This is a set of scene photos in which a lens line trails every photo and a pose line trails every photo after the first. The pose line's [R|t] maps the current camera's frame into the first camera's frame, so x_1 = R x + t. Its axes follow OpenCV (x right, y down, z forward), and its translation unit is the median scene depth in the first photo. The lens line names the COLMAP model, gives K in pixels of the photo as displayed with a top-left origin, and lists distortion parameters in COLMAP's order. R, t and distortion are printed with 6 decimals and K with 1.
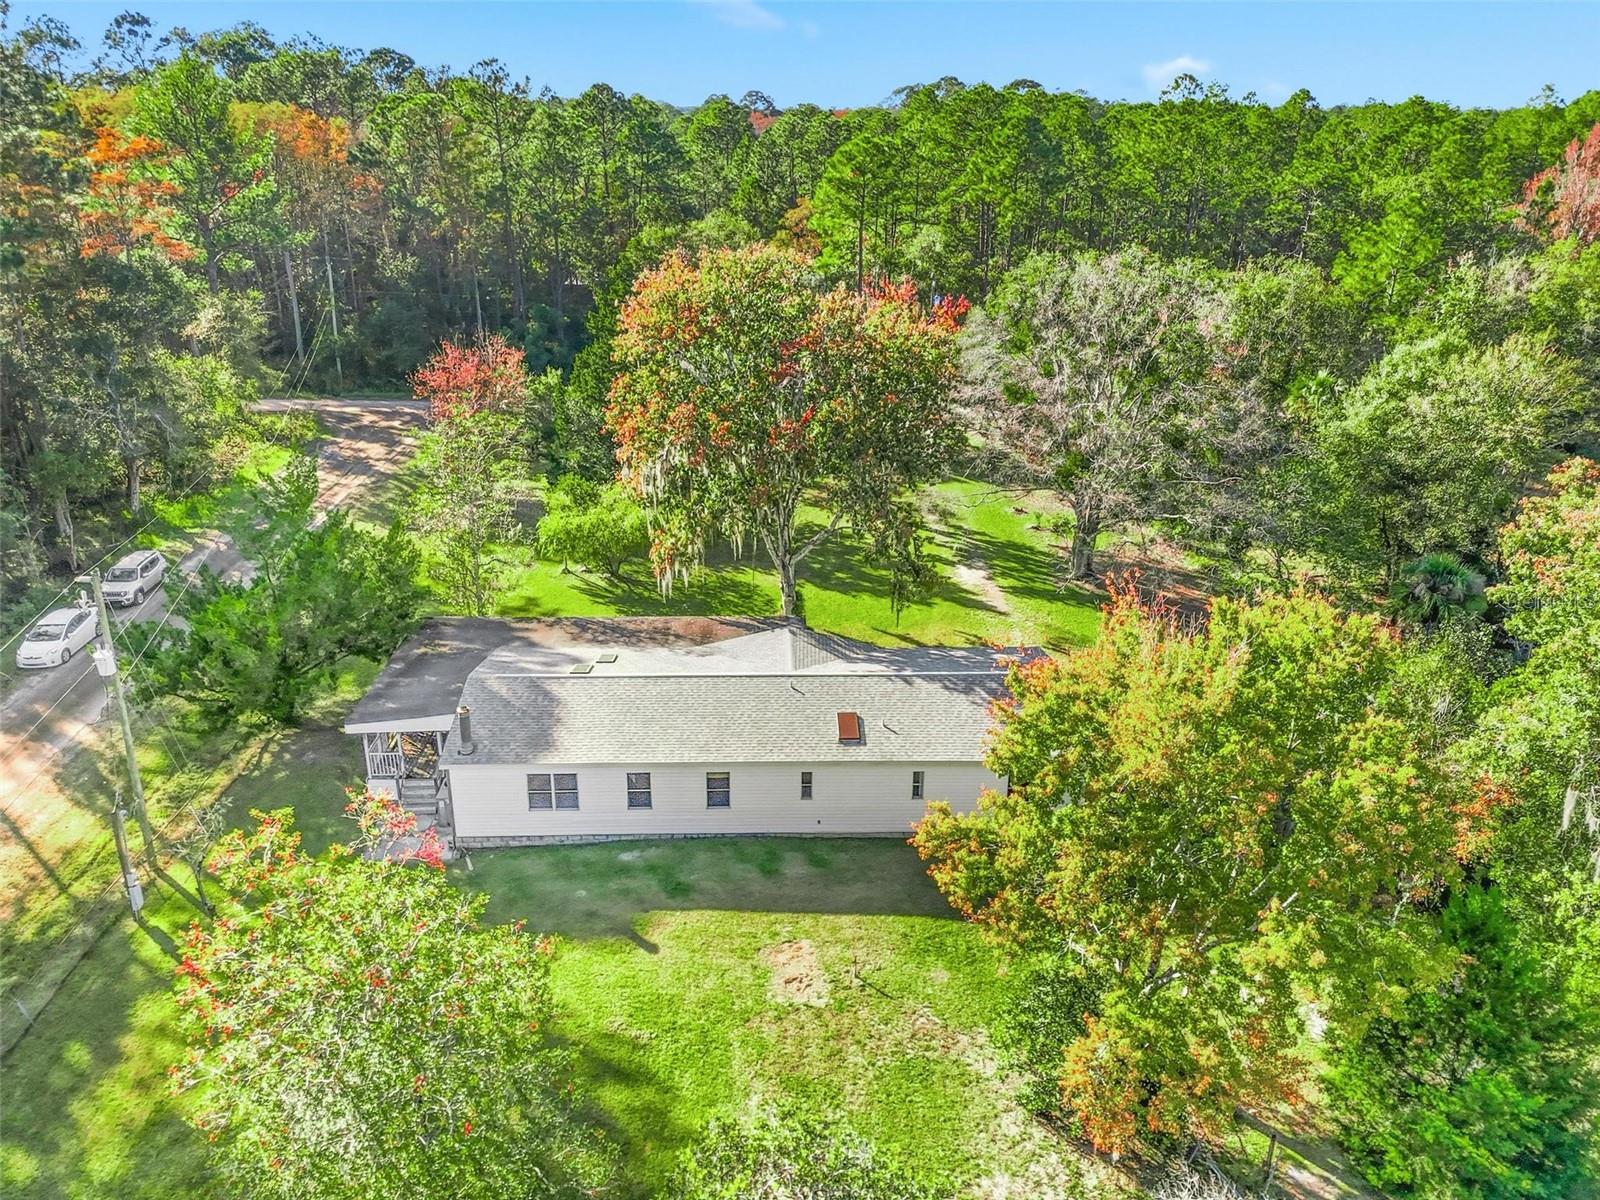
lens RADIAL K [[1163.4, 0, 805.3], [0, 1163.4, 599.3], [0, 0, 1]] dist [0.050906, -0.043195]
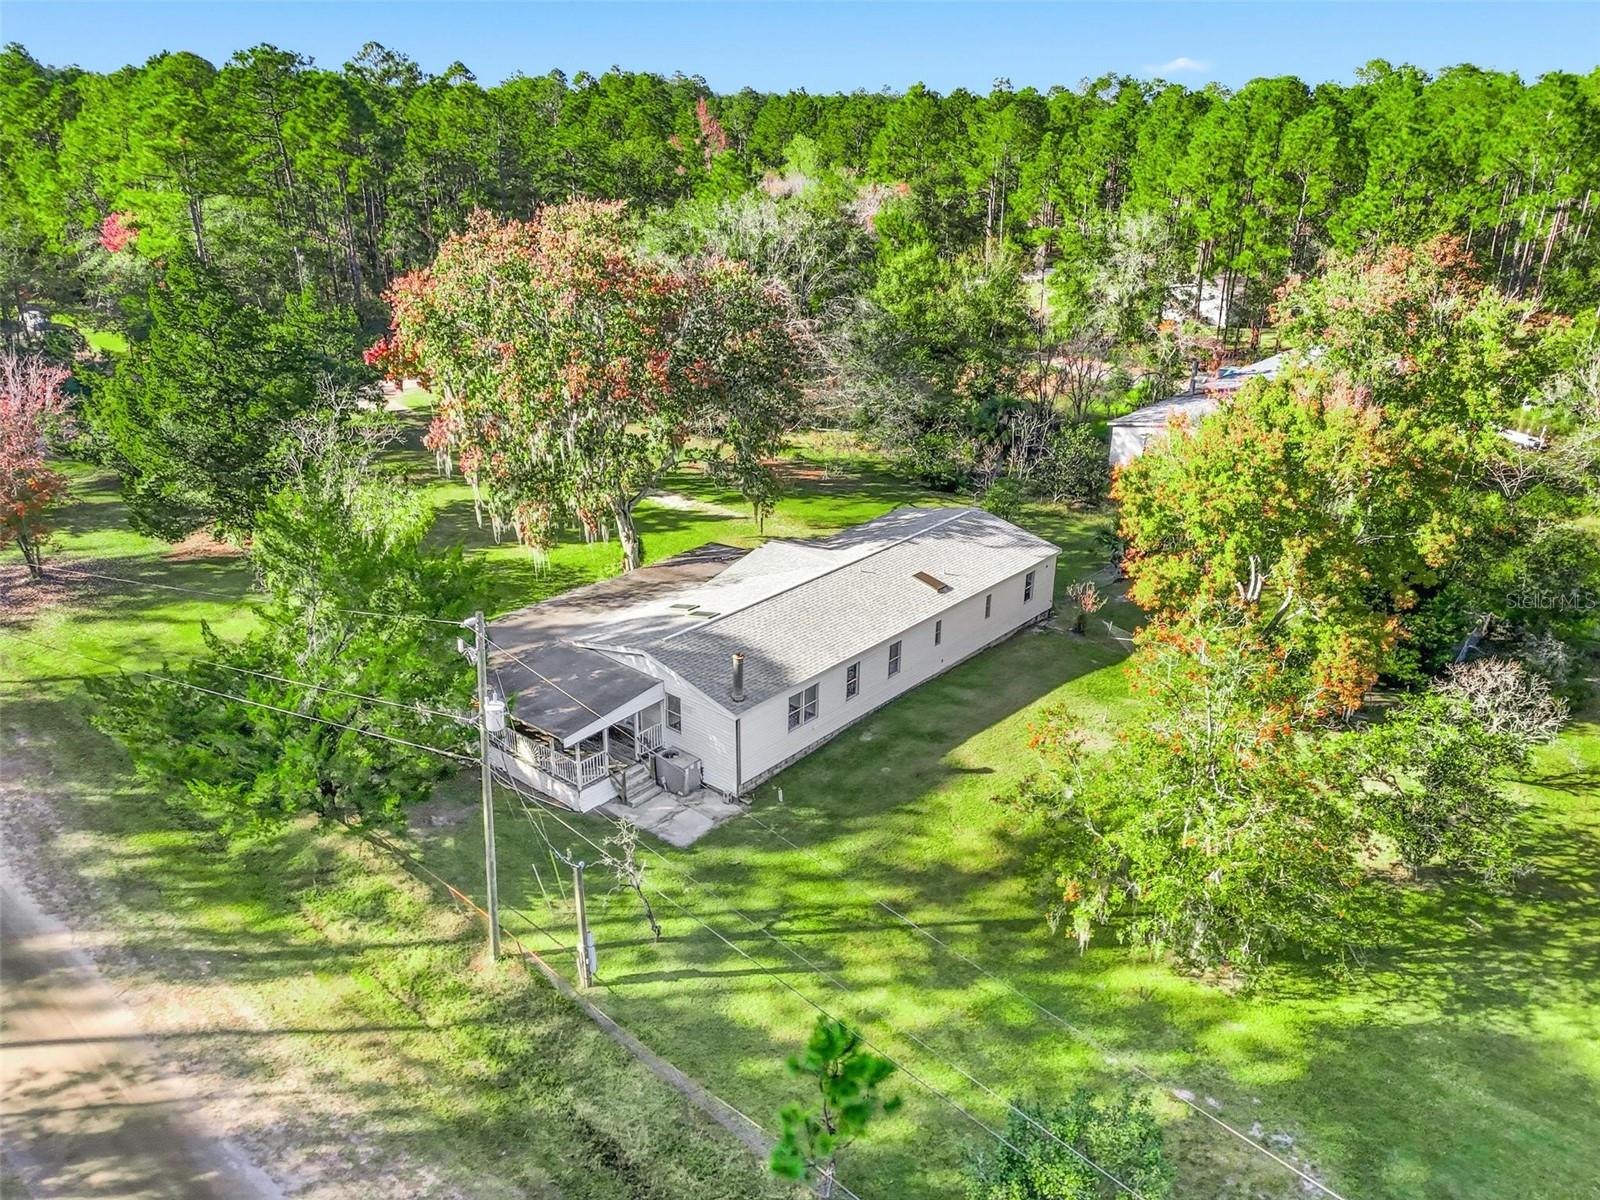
lens RADIAL K [[1163.4, 0, 810.2], [0, 1163.4, 596.7], [0, 0, 1]] dist [0.050906, -0.043195]
pose [[0.670918, -0.279051, 0.687023, -0.907226], [0.267433, 0.955195, 0.126812, -0.064261], [-0.691628, 0.098652, 0.715485, 0.221293]]
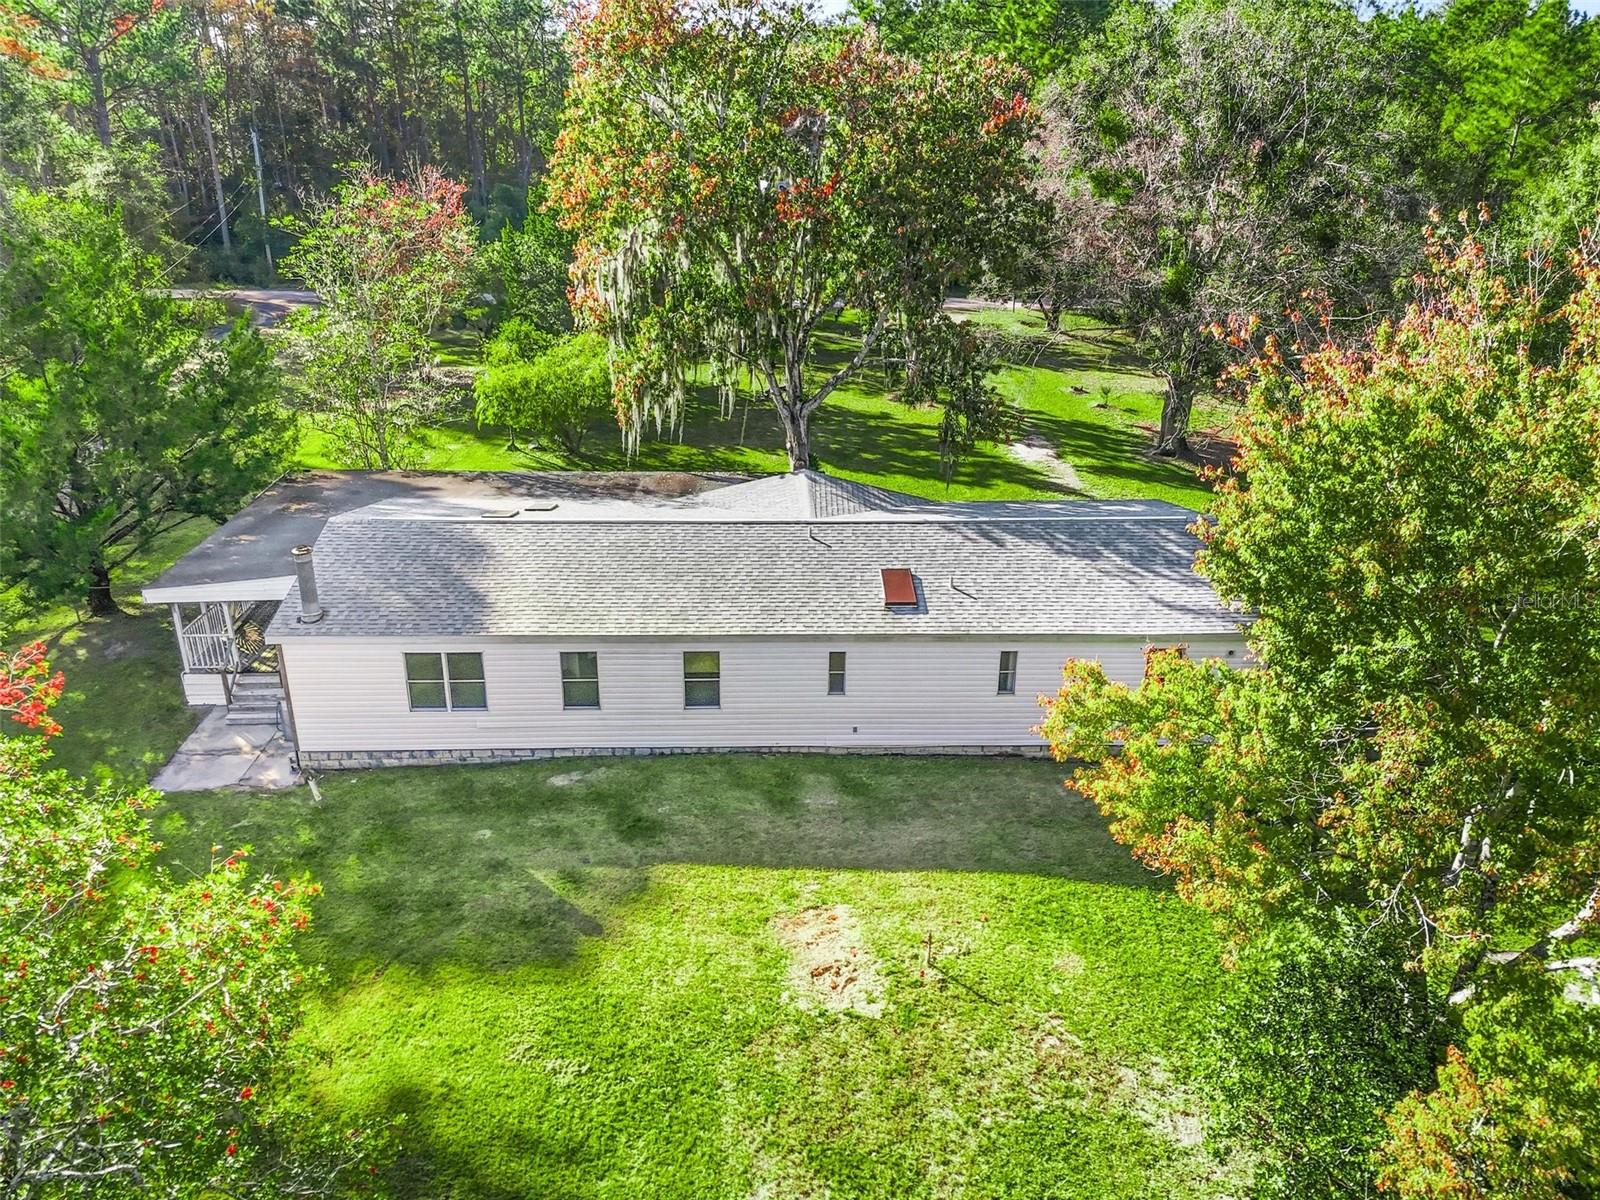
lens RADIAL K [[1163.4, 0, 796.8], [0, 1163.4, 607.8], [0, 0, 1]] dist [0.050906, -0.043195]
pose [[0.999990, -0.002471, -0.003812, -0.018605], [0.002557, 0.999739, 0.022713, 0.108204], [0.003755, -0.022722, 0.999735, 0.348218]]
